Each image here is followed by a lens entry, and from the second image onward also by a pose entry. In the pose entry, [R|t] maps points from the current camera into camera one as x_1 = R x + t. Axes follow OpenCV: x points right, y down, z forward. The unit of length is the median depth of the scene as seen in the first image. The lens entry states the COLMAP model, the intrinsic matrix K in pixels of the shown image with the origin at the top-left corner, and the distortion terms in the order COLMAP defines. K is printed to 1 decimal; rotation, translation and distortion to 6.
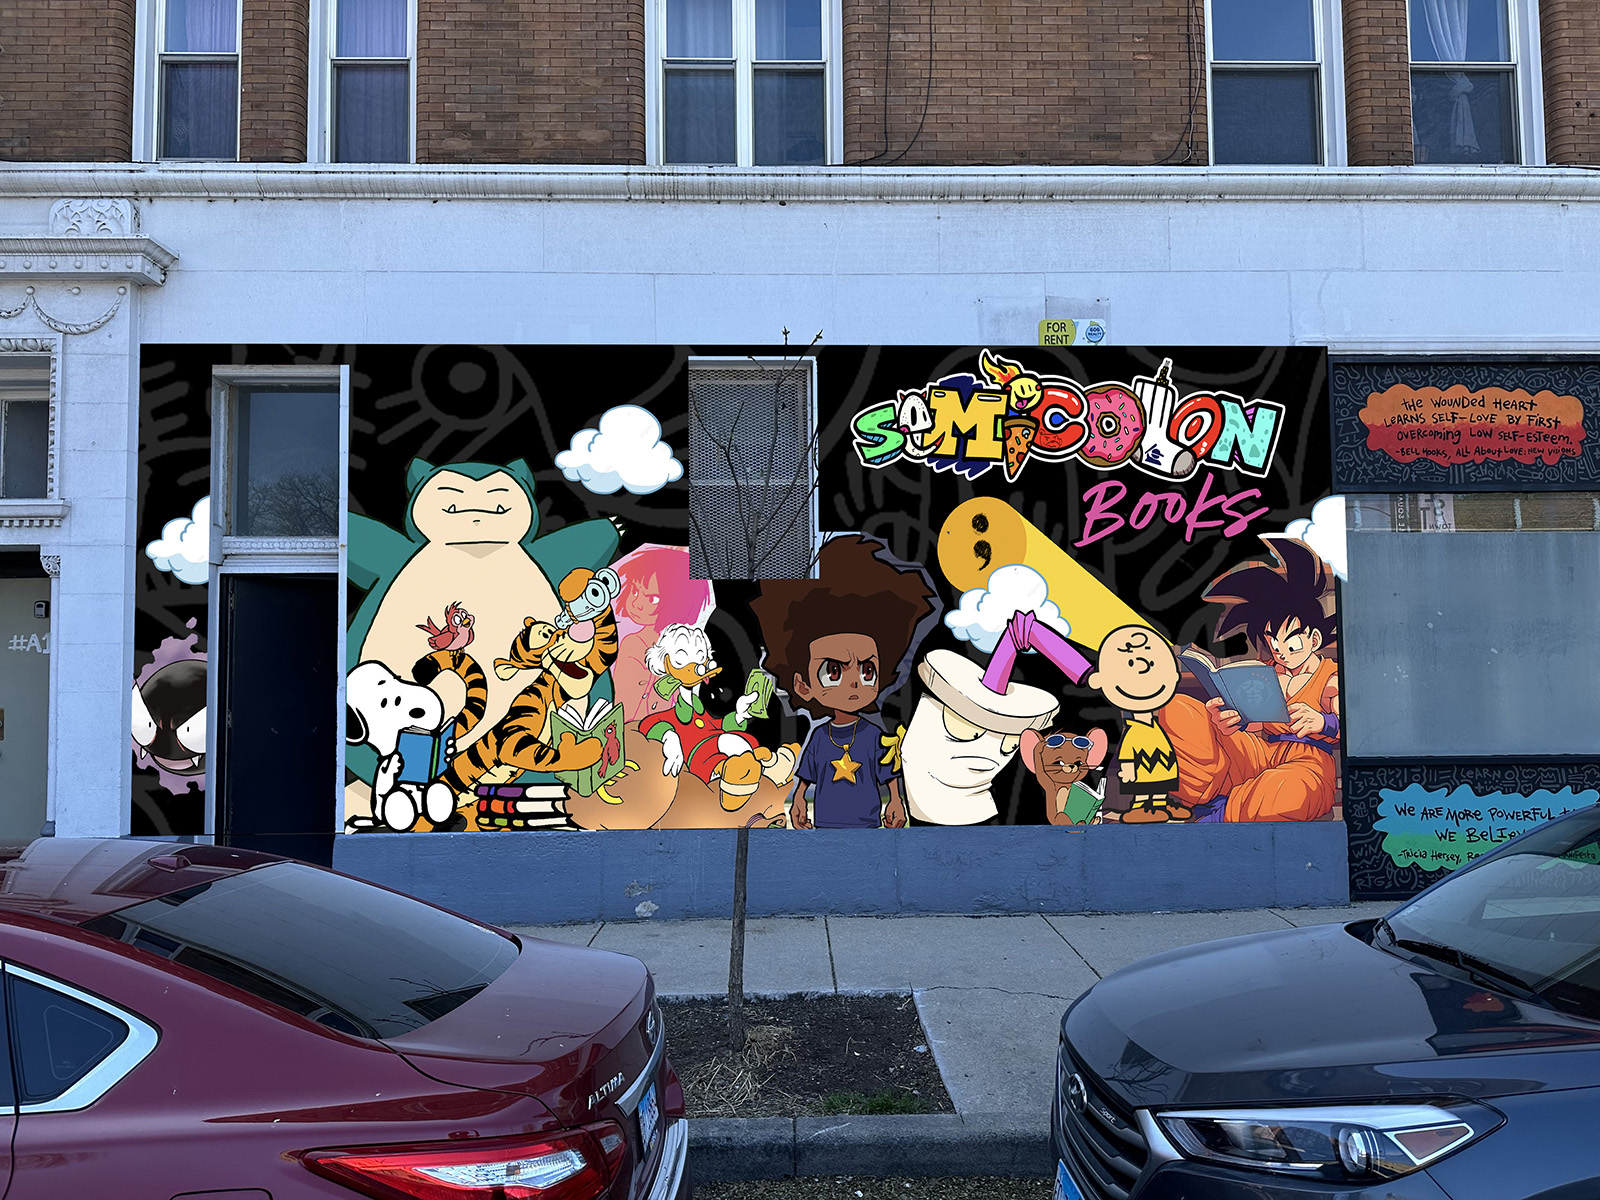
lens RADIAL K [[1136.1, 0, 800.0], [0, 1136.1, 600.0], [0, 0, 1]] dist [0.026575, -0.034824]
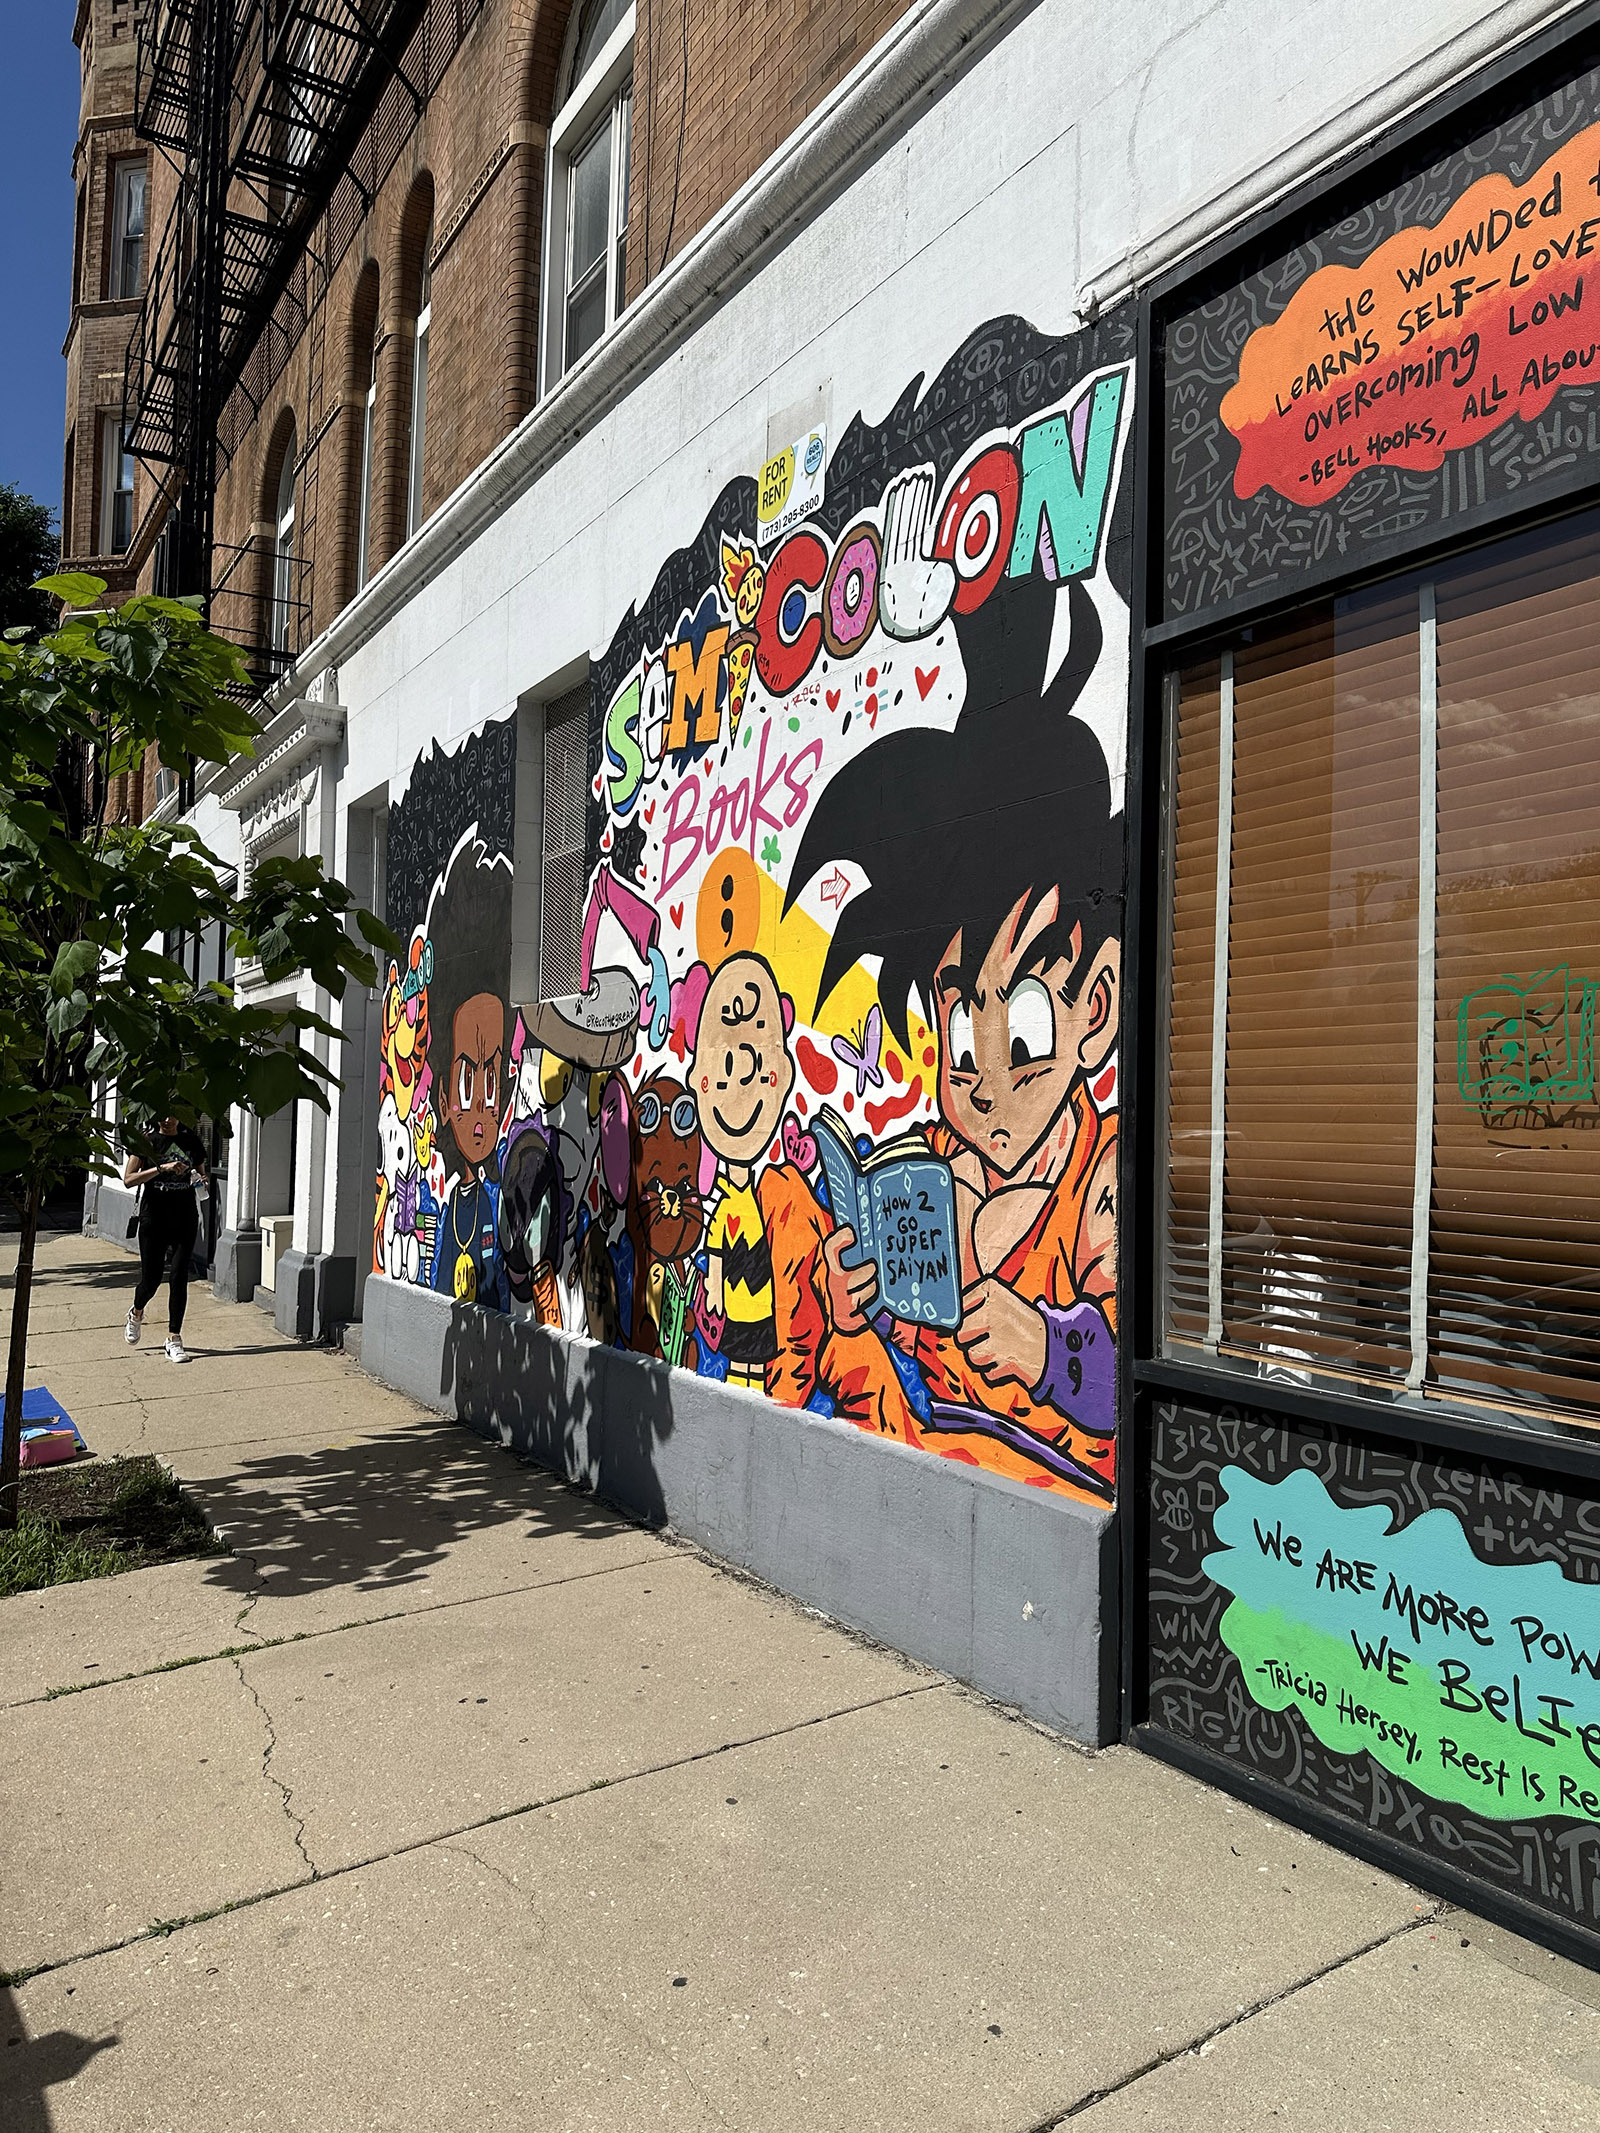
lens RADIAL K [[1514.5, 0, 800.1], [0, 1514.5, 1080.3], [0, 0, 1]] dist [0.026575, -0.034824]
pose [[0.497198, -0.008661, -0.867594, 0.837111], [0.017601, 0.999845, 0.000106, 0.044506], [0.867459, -0.015323, 0.497273, 0.647125]]
